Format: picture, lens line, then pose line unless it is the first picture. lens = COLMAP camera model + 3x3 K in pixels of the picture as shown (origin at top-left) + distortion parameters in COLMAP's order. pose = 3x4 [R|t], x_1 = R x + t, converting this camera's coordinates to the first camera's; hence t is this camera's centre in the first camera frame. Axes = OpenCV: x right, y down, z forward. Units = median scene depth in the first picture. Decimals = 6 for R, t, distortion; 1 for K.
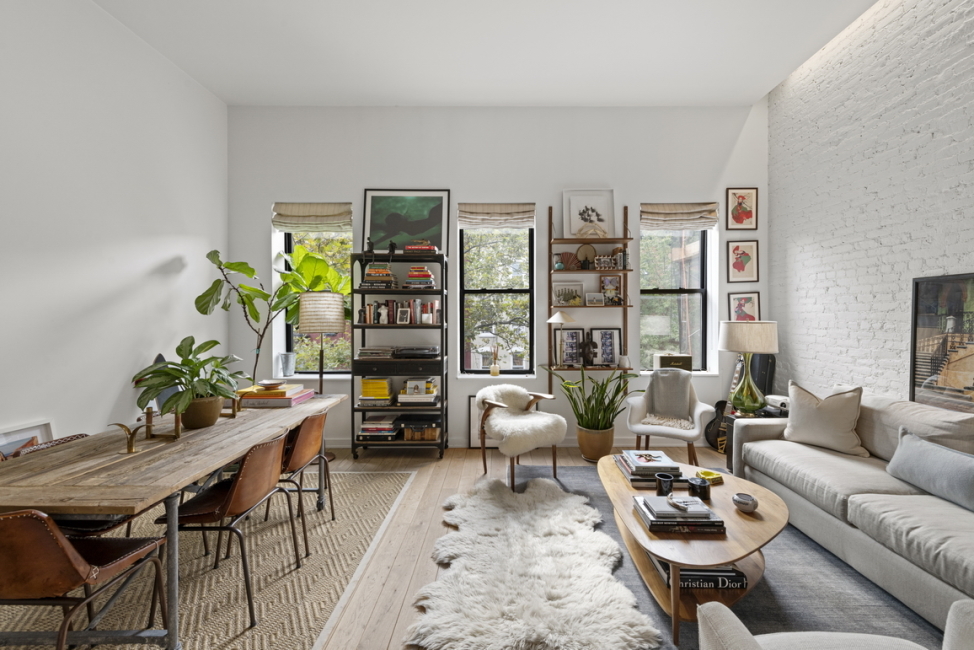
lens RADIAL K [[398.3, 0, 488.9], [0, 398.3, 321.5], [0, 0, 1]] dist [0.001214, -0.000141]
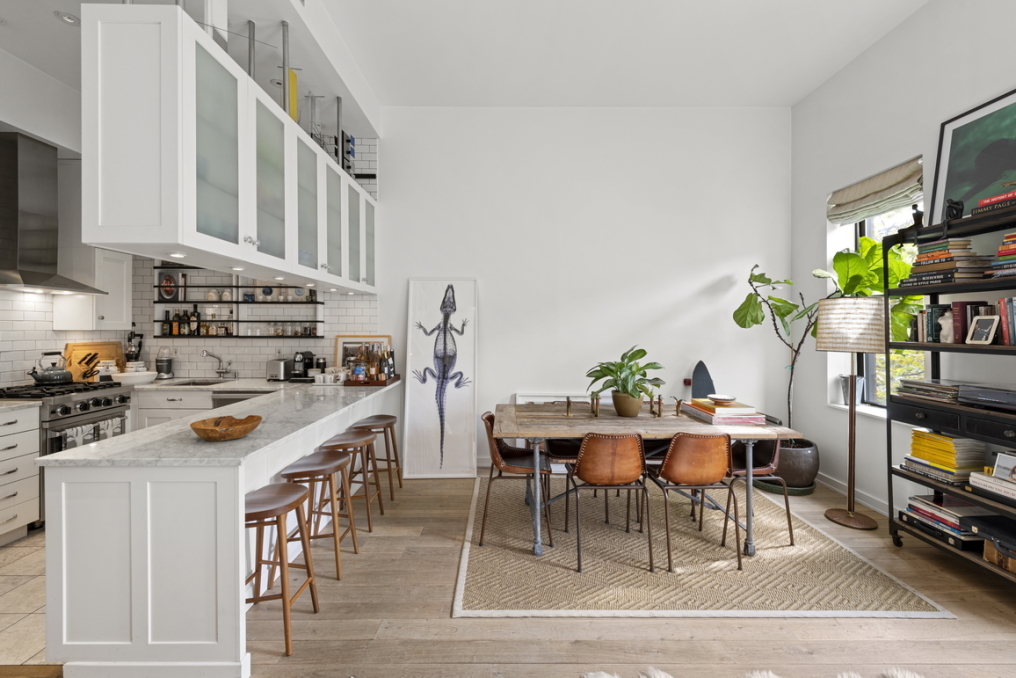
lens RADIAL K [[415.5, 0, 508.9], [0, 415.5, 328.3], [0, 0, 1]] dist [0.001214, -0.000141]
pose [[-0.001125, 0.000615, -0.999999, 0.355320], [-0.009029, 0.999959, 0.000625, -0.010696], [0.999959, 0.009029, -0.001119, 0.354409]]
